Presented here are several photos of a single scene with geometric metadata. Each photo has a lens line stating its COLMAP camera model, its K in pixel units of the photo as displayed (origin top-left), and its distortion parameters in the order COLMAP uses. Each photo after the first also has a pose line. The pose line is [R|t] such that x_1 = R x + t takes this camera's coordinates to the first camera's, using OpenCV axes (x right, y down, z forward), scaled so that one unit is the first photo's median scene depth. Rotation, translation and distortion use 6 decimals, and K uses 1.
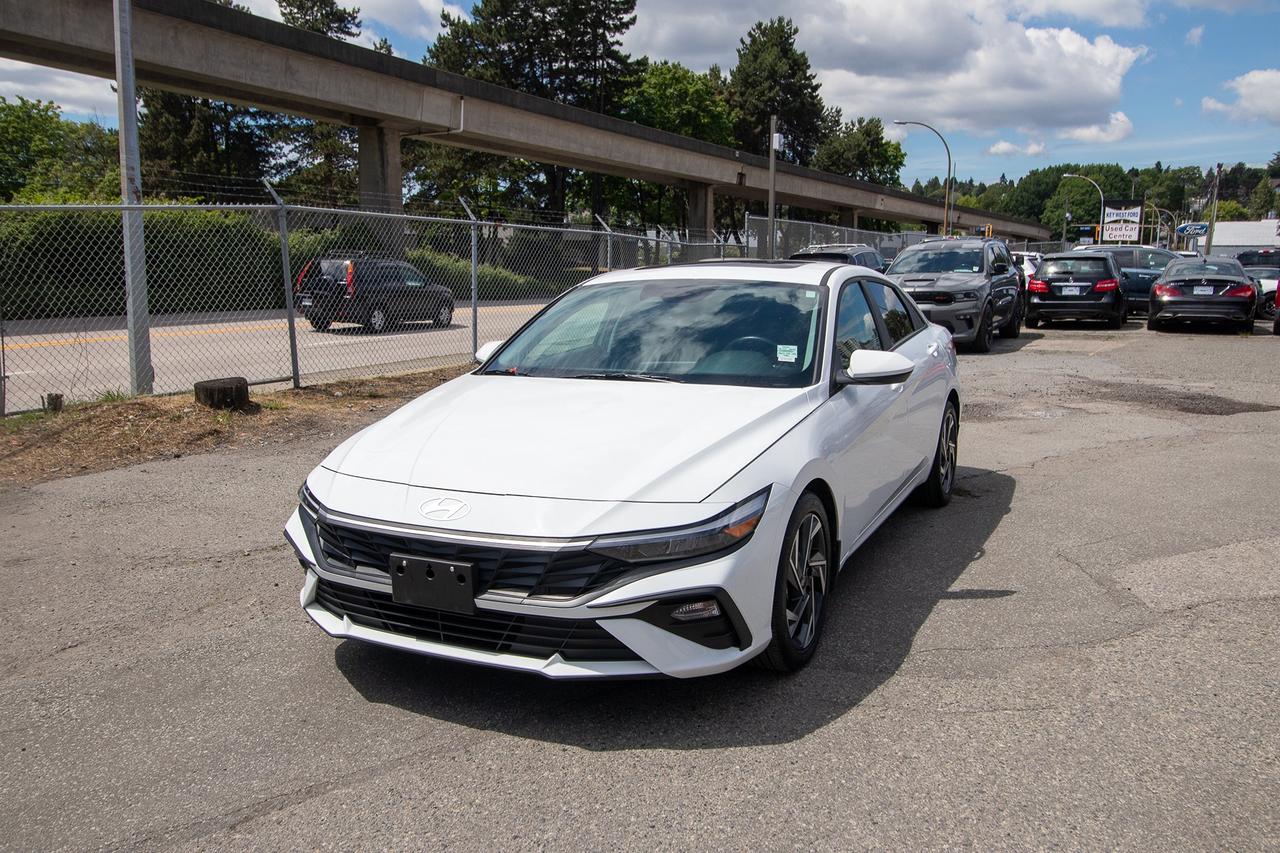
lens RADIAL K [[1005.6, 0, 641.8], [0, 1005.6, 427.2], [0, 0, 1]] dist [0.013456, -0.006827]
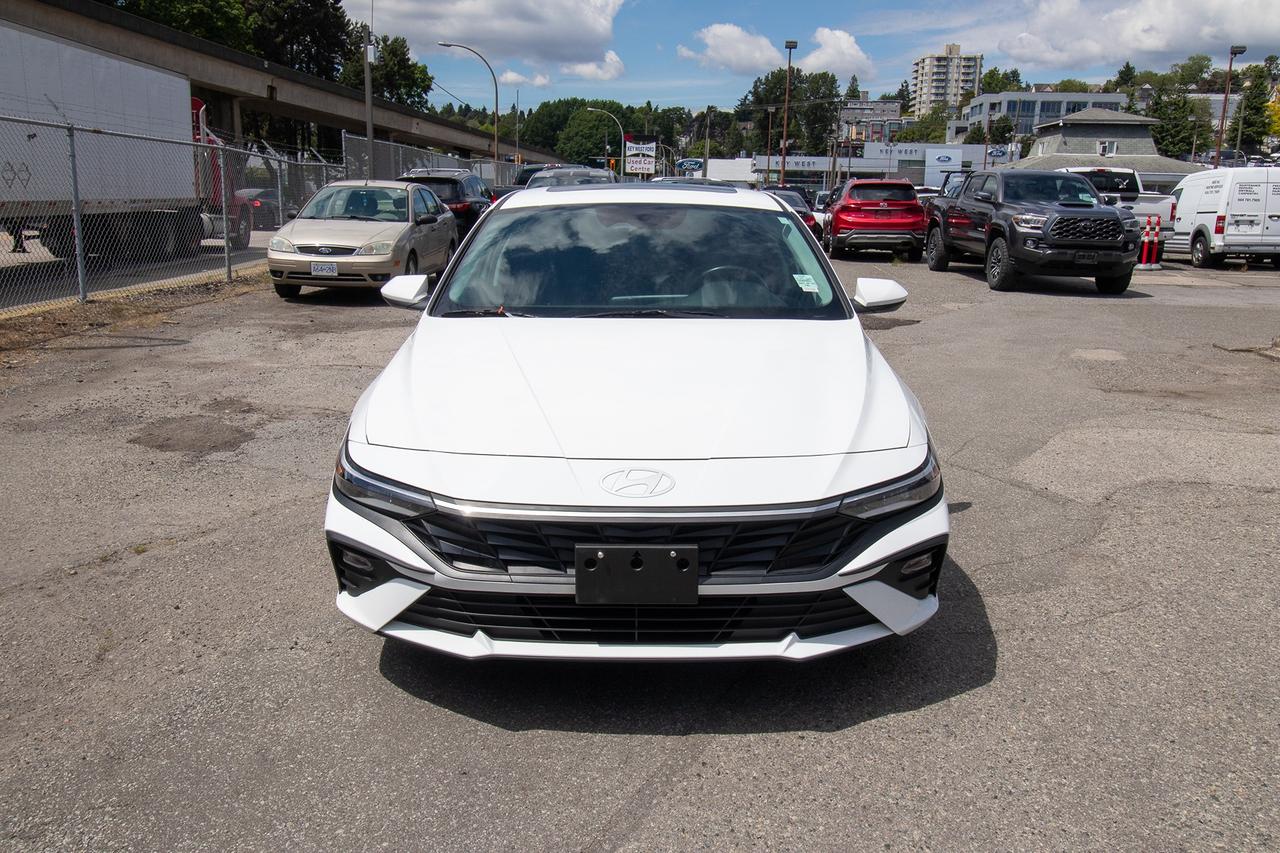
lens RADIAL K [[1005.6, 0, 648.4], [0, 1005.6, 425.3], [0, 0, 1]] dist [0.013456, -0.006827]
pose [[0.897458, -0.081136, 0.433573, -0.067474], [0.051082, 0.995441, 0.080545, -0.003873], [-0.438132, -0.050138, 0.897511, 0.033091]]
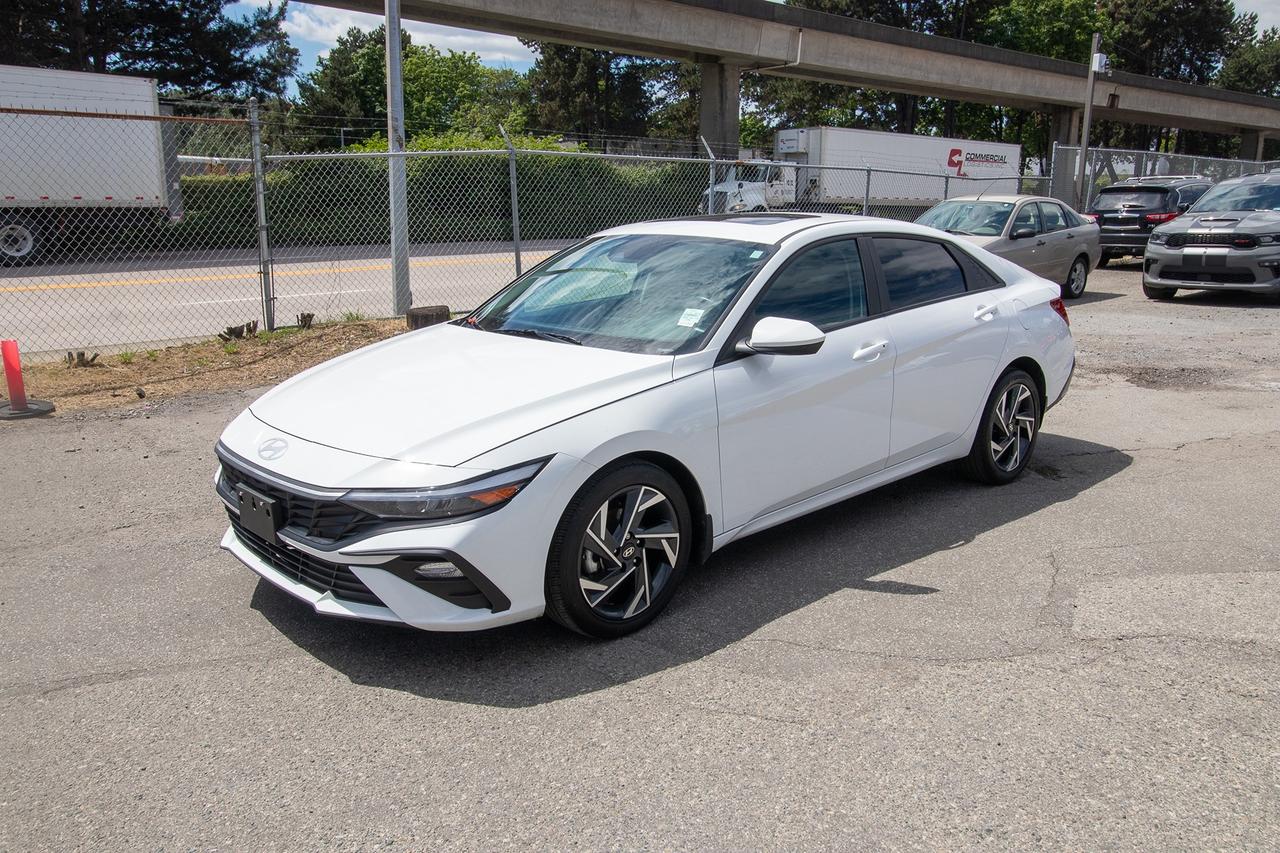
lens RADIAL K [[955.5, 0, 639.0], [0, 955.5, 427.1], [0, 0, 1]] dist [0.013250, -0.004382]
pose [[0.936299, 0.084293, -0.340939, 0.068483], [-0.057201, 0.994409, 0.088767, -0.007725], [0.346515, -0.063611, 0.935885, 0.018173]]
